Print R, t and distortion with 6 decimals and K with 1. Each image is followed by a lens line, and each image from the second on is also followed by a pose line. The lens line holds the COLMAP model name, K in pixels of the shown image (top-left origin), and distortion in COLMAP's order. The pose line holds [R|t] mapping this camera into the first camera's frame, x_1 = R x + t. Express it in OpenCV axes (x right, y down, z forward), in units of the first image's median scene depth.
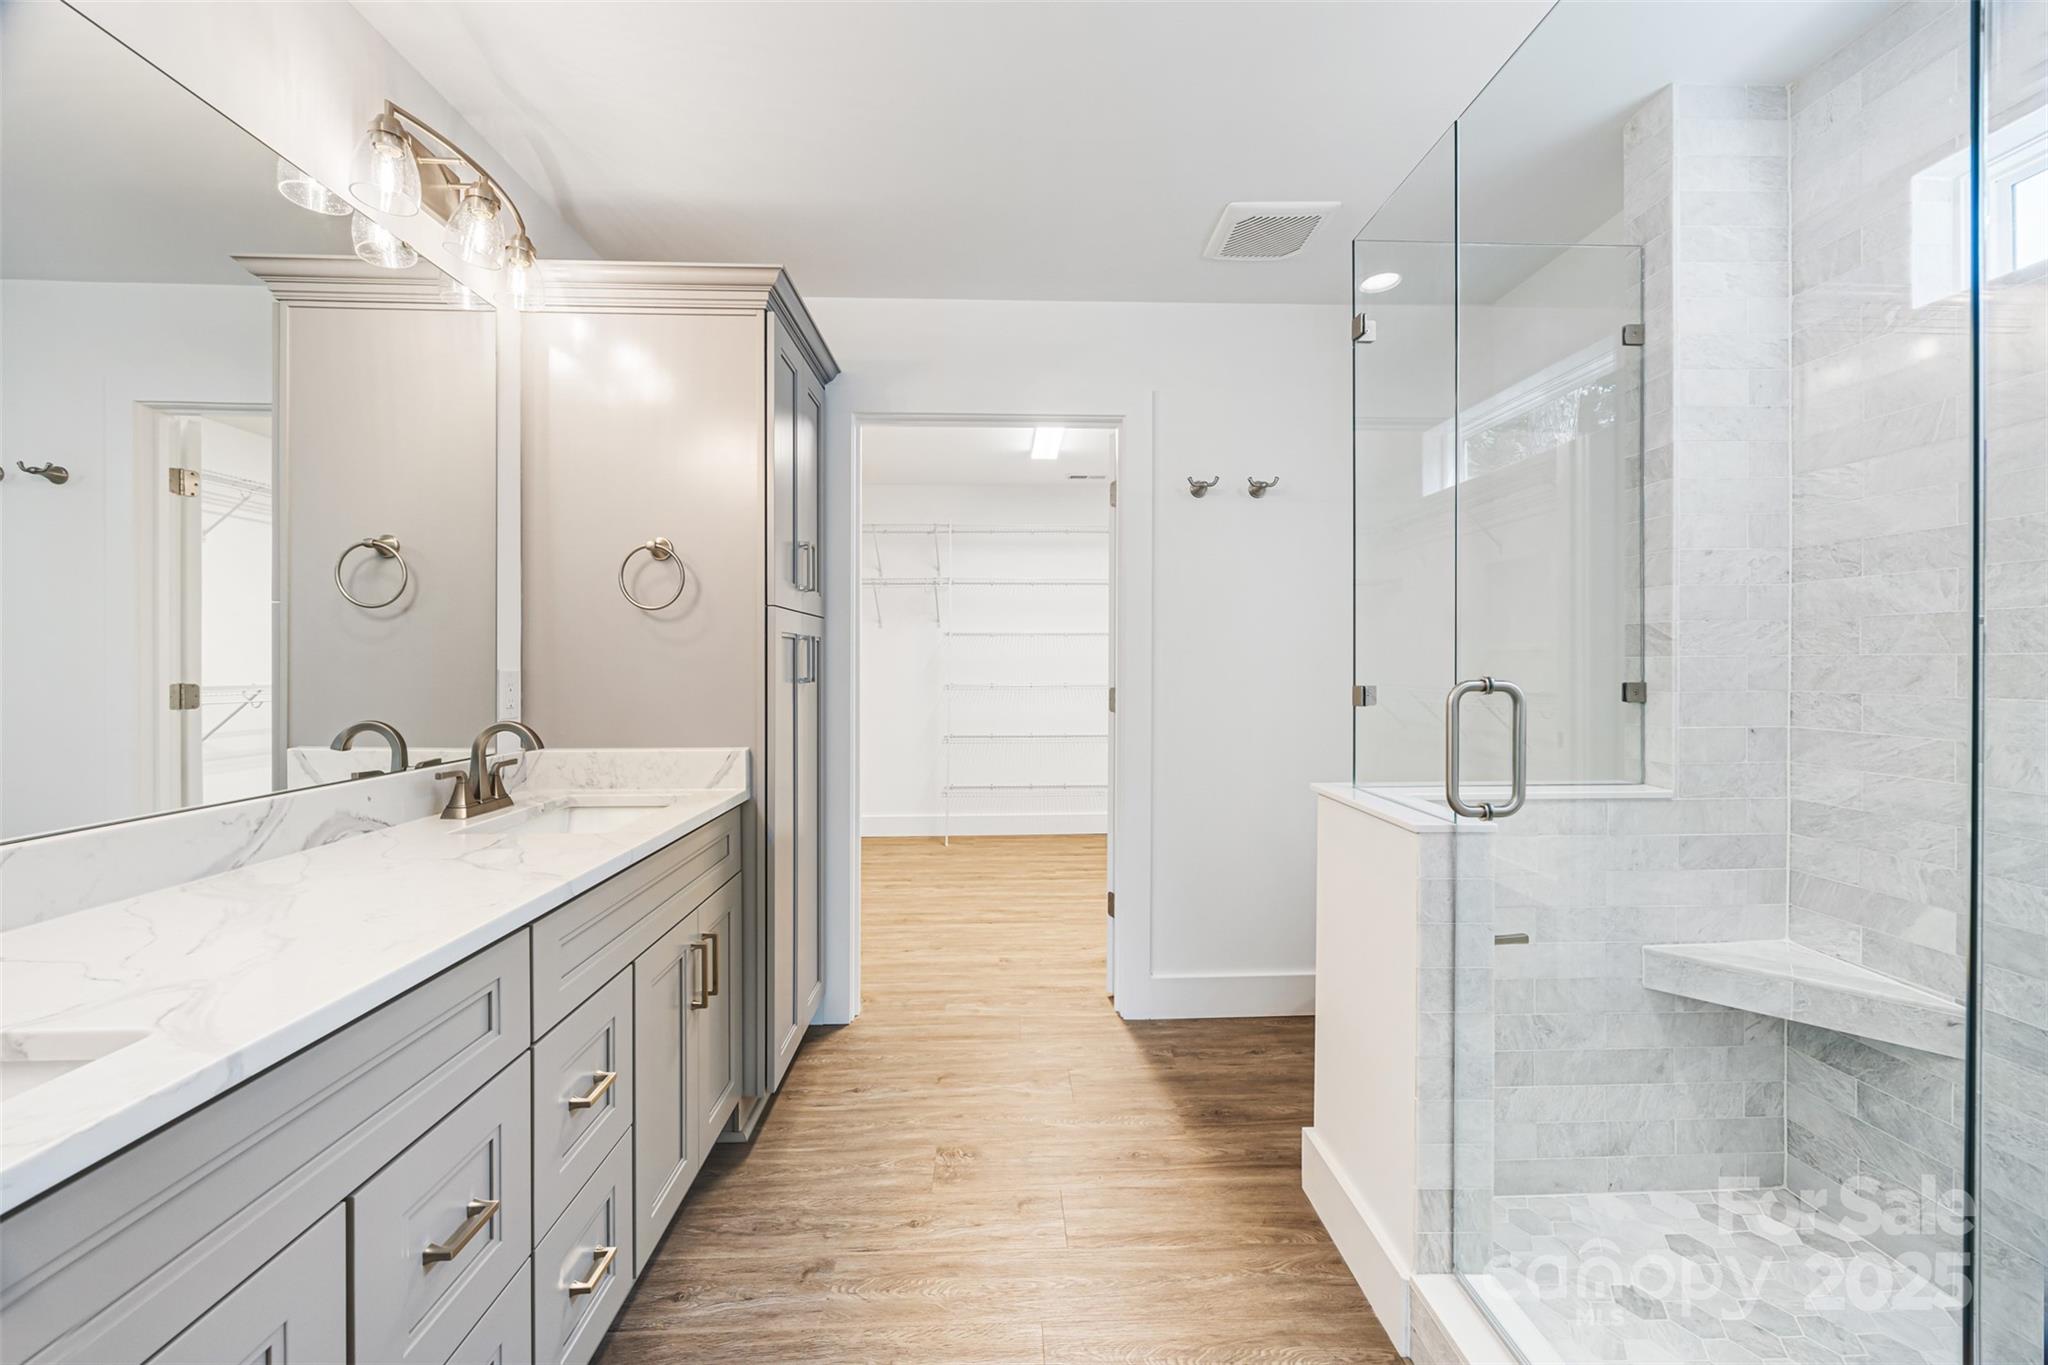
lens RADIAL K [[828.1, 0, 1032.2], [0, 828.1, 670.3], [0, 0, 1]] dist [-0.006503, 0.001063]
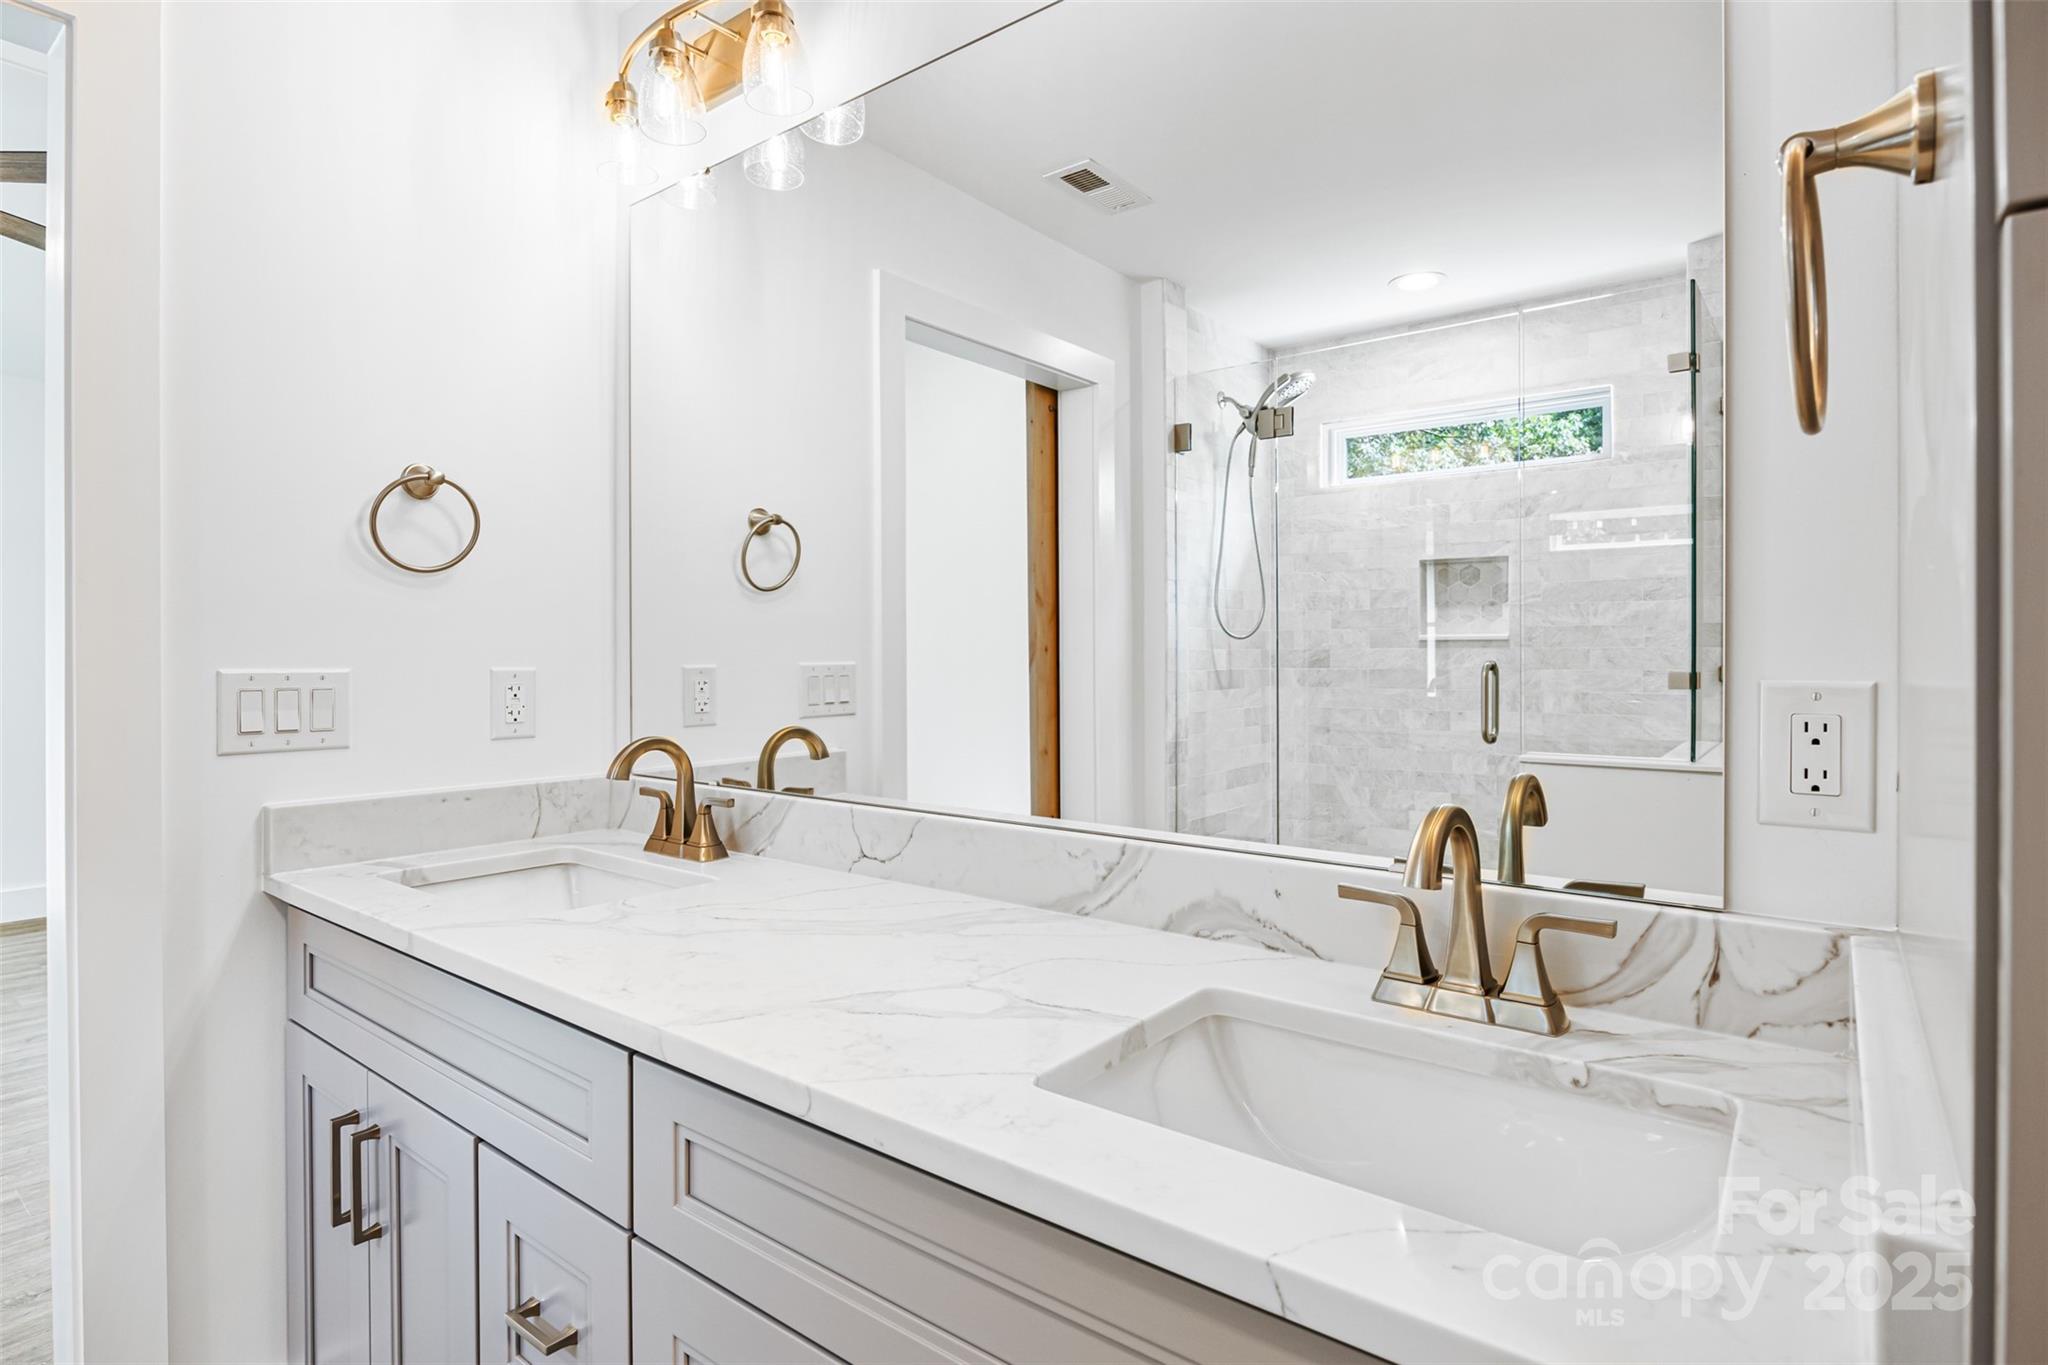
lens RADIAL K [[1060.5, 0, 1006.0], [0, 1060.5, 644.0], [0, 0, 1]] dist [0.002251, 0.000113]
pose [[-0.638190, 0.002094, -0.769876, -0.121012], [-0.004141, 0.999973, 0.006152, -0.029707], [0.769868, 0.007114, -0.638164, 1.575783]]
